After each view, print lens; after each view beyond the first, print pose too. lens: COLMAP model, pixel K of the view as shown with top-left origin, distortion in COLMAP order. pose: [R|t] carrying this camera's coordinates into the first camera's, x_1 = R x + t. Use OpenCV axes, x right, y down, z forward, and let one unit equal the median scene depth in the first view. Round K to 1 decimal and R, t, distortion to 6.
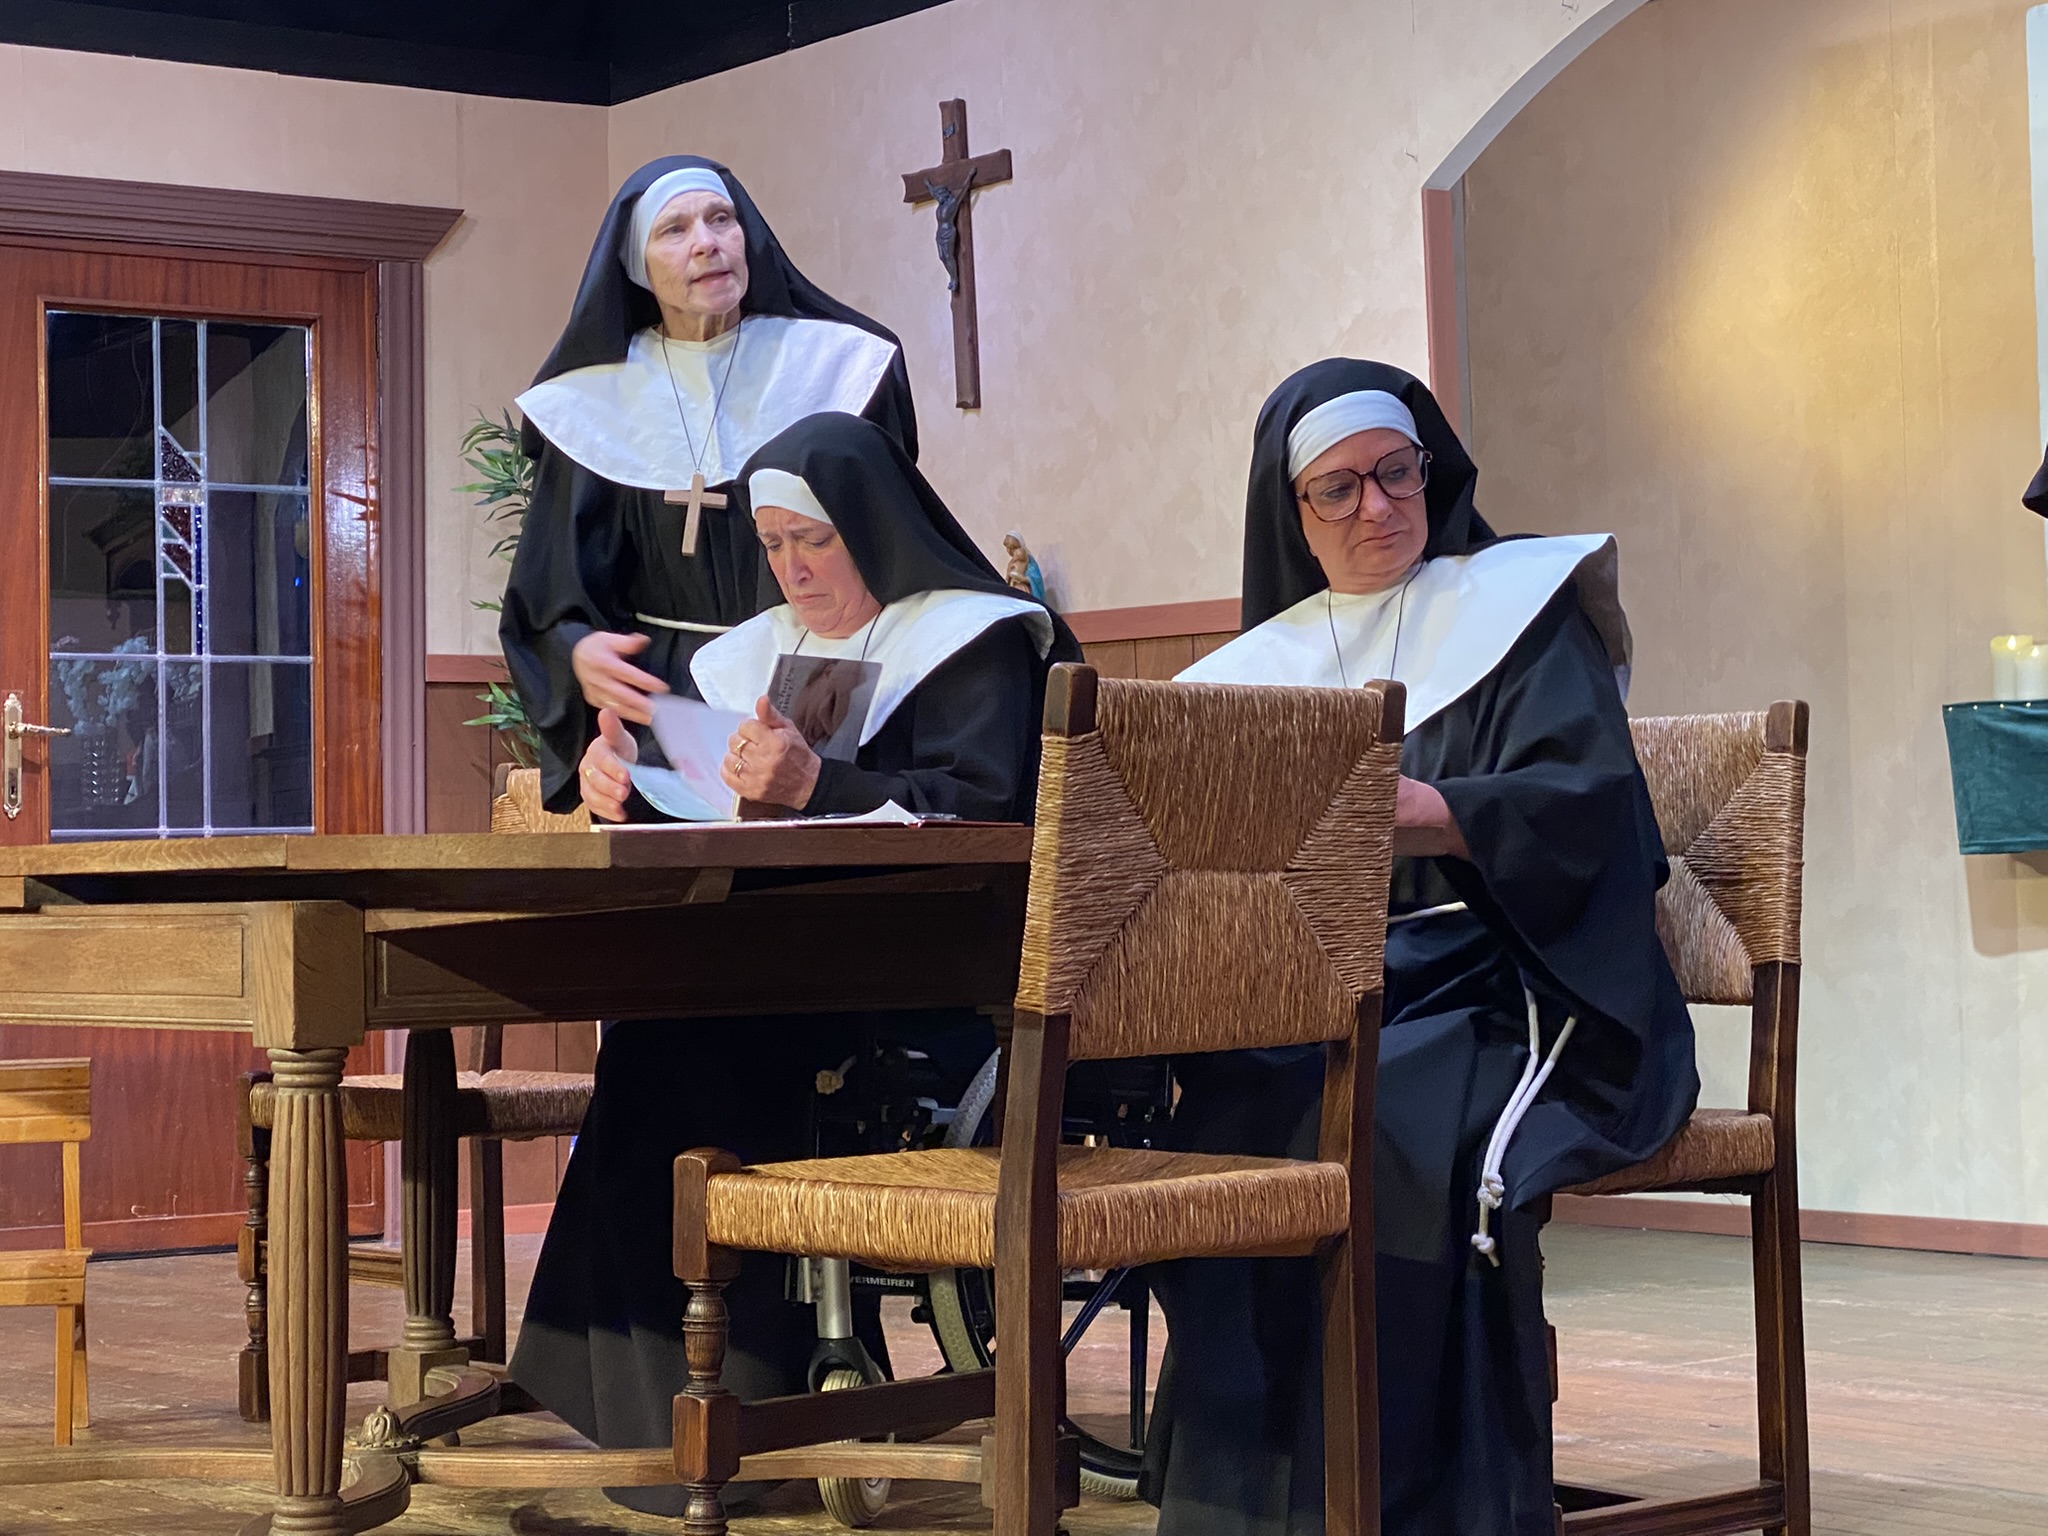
lens RADIAL K [[3842.8, 0, 970.1], [0, 3842.8, 698.2], [0, 0, 1]] dist [0.112725, 0.000000]
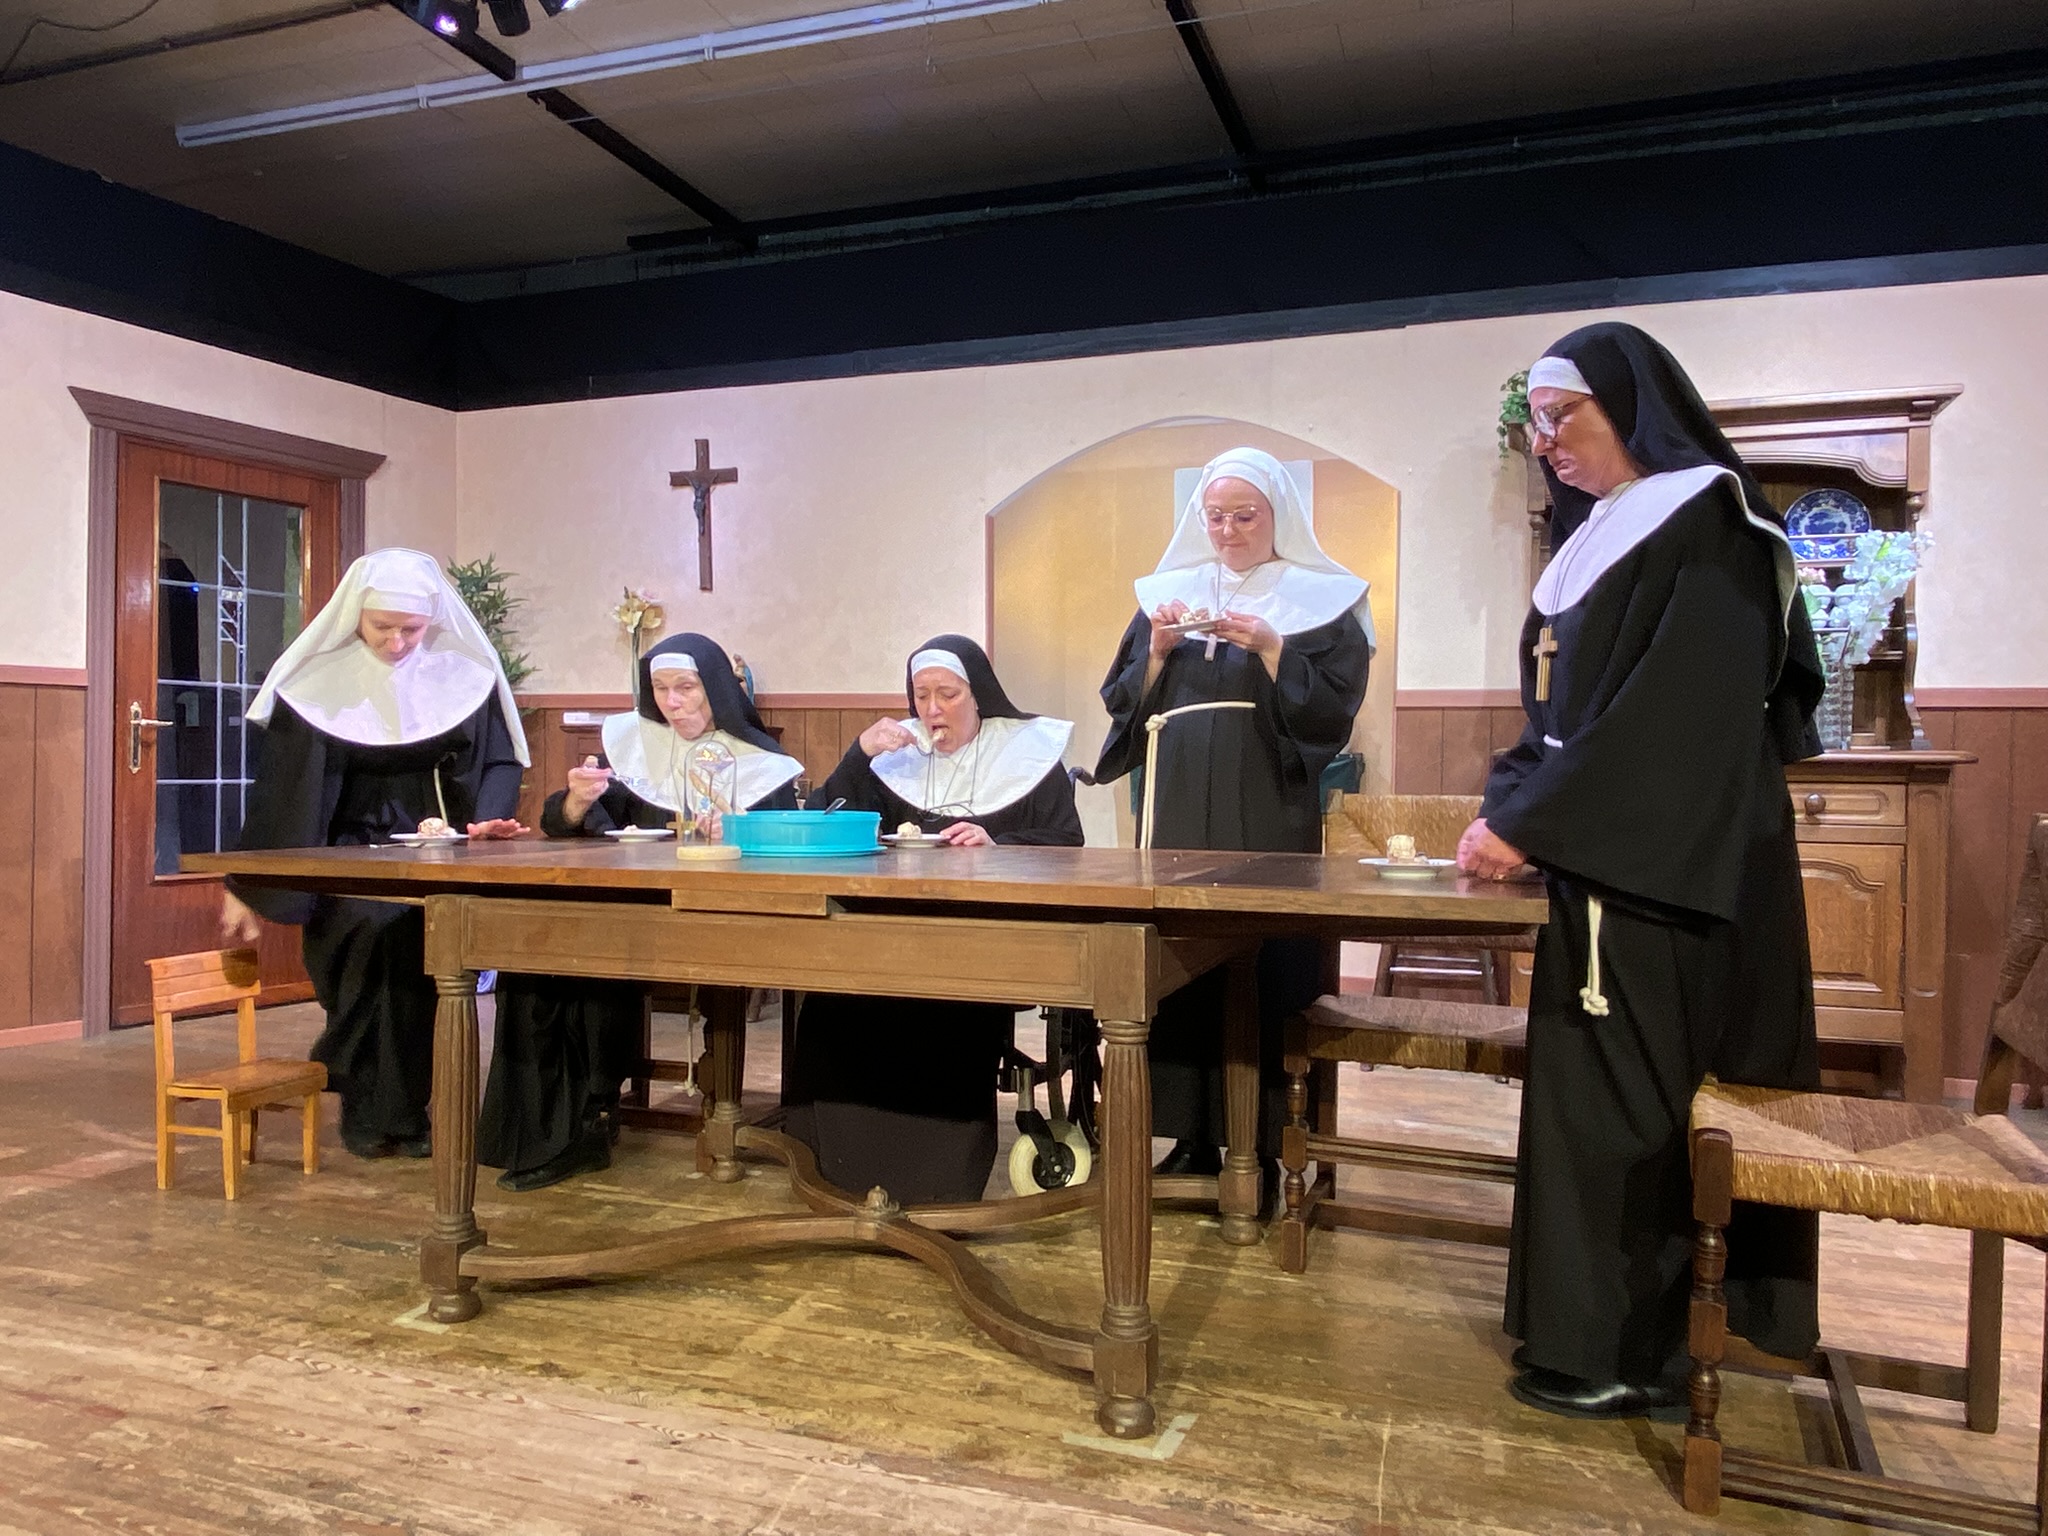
lens RADIAL K [[1419.2, 0, 1030.1], [0, 1419.2, 779.3], [0, 0, 1]] dist [0.038899, -0.050179]
pose [[0.861146, 0.025400, 0.507723, -0.234152], [-0.051917, 0.997923, 0.038134, -0.012408], [-0.505700, -0.059199, 0.860676, 0.249311]]
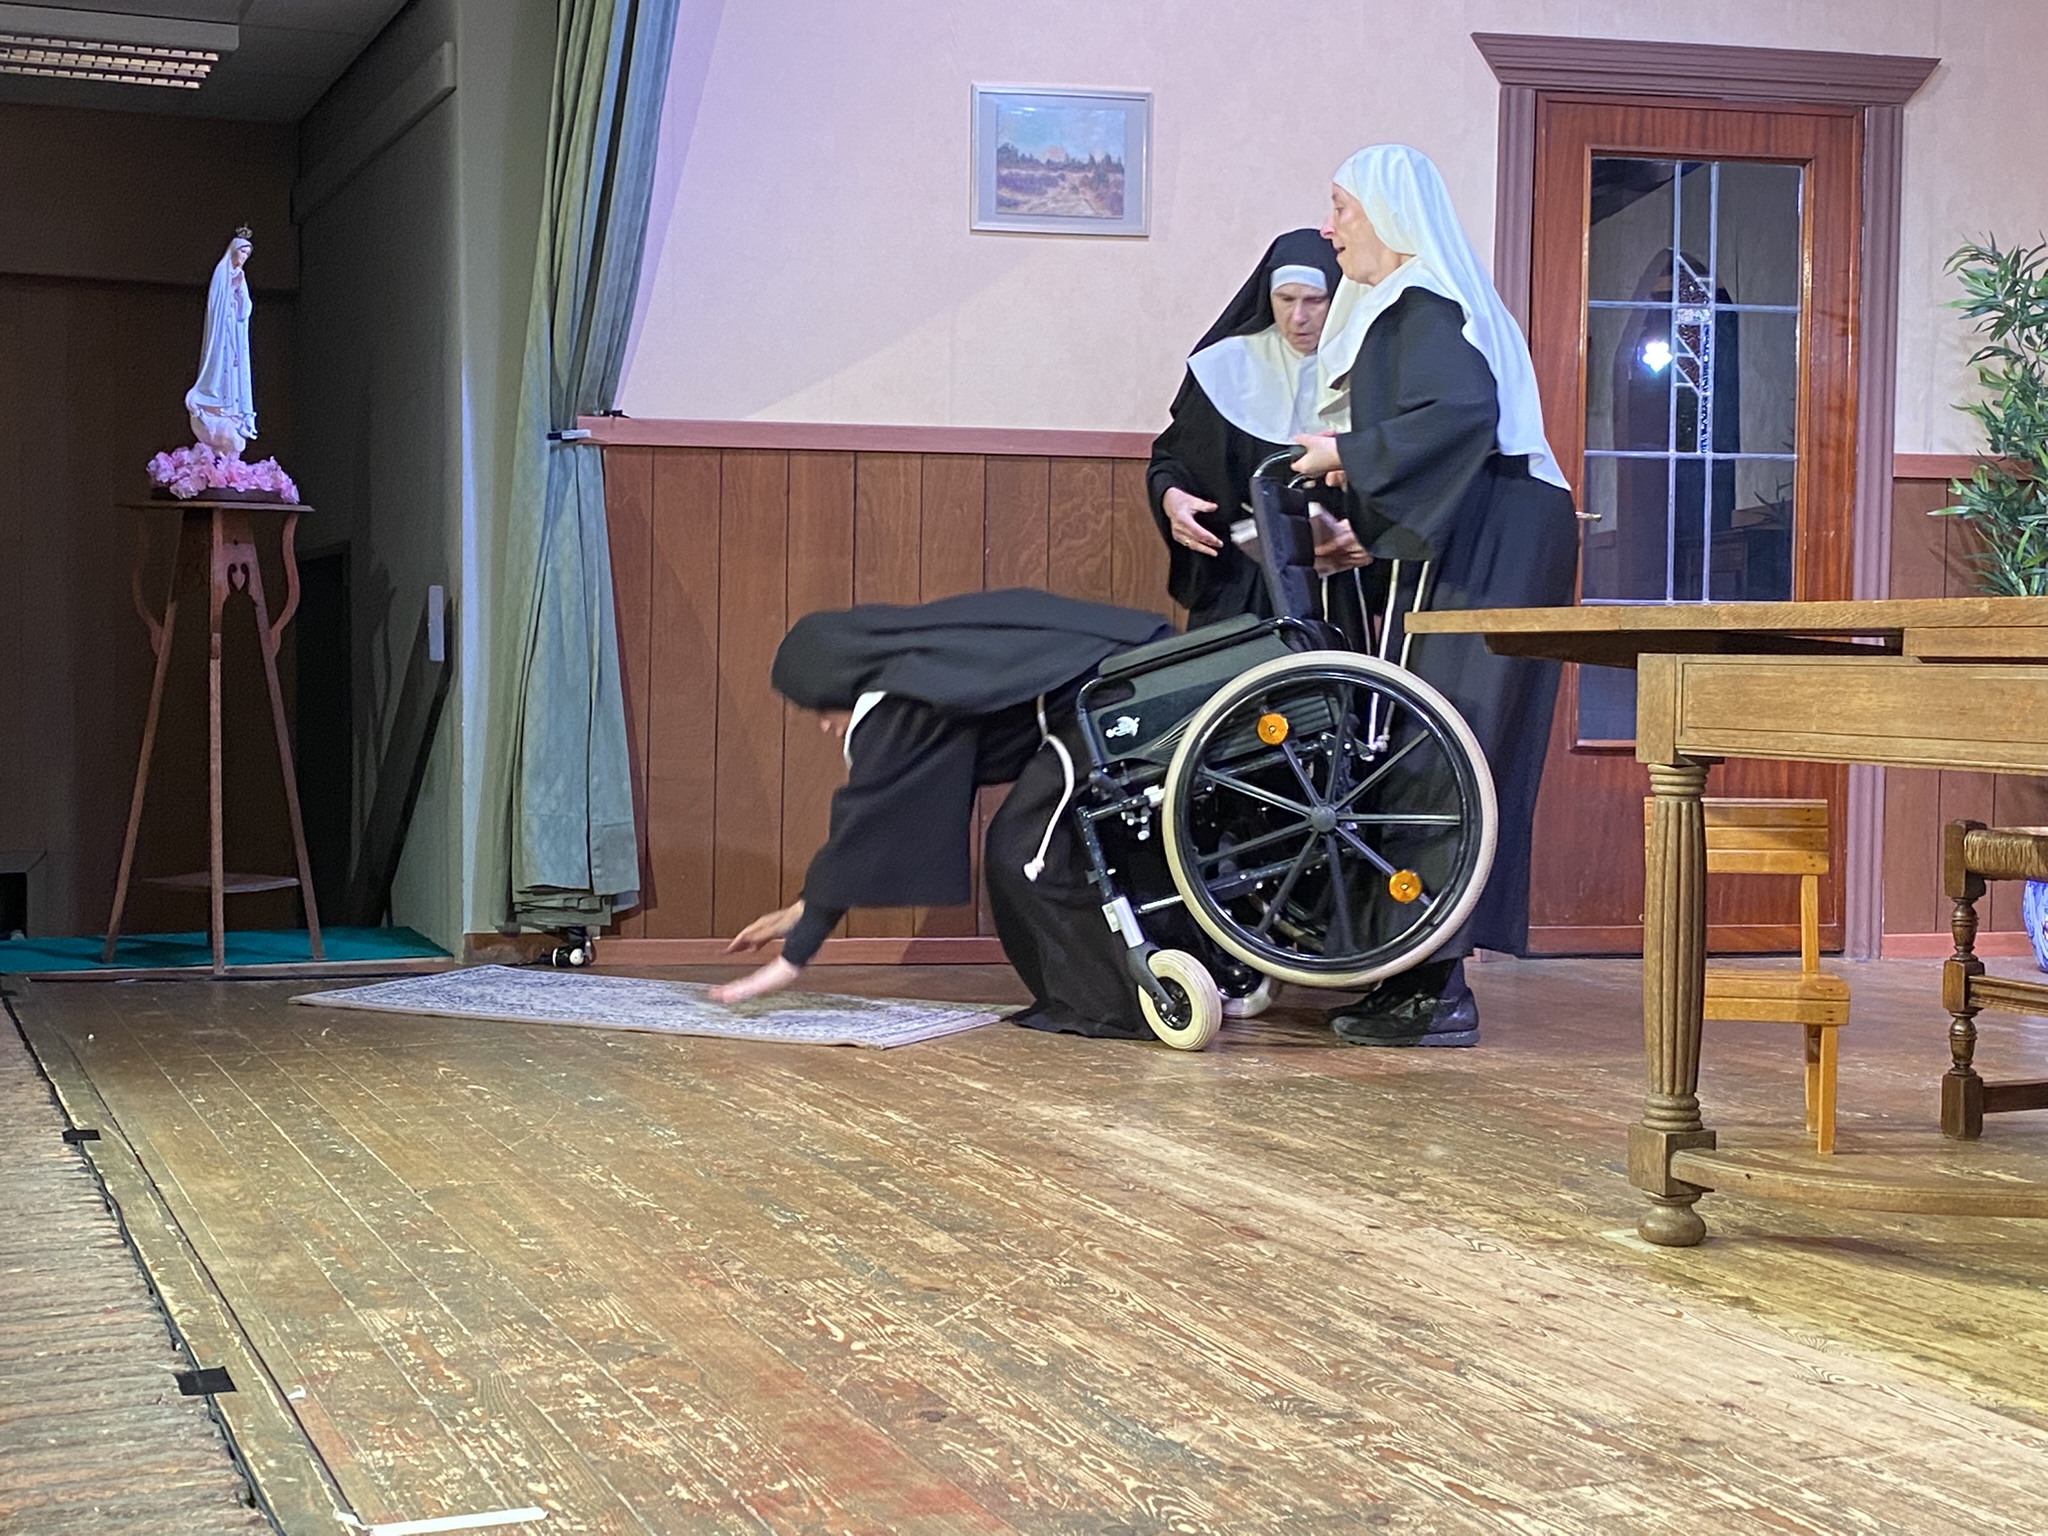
lens RADIAL K [[2787.5, 0, 1017.2], [0, 2787.5, 773.2], [0, 0, 1]] dist [0.035530, 0.000000]
pose [[0.952880, 0.039110, -0.300817, -0.147968], [-0.011926, 0.995717, 0.091678, 0.011154], [0.303114, -0.083771, 0.949265, 0.129617]]
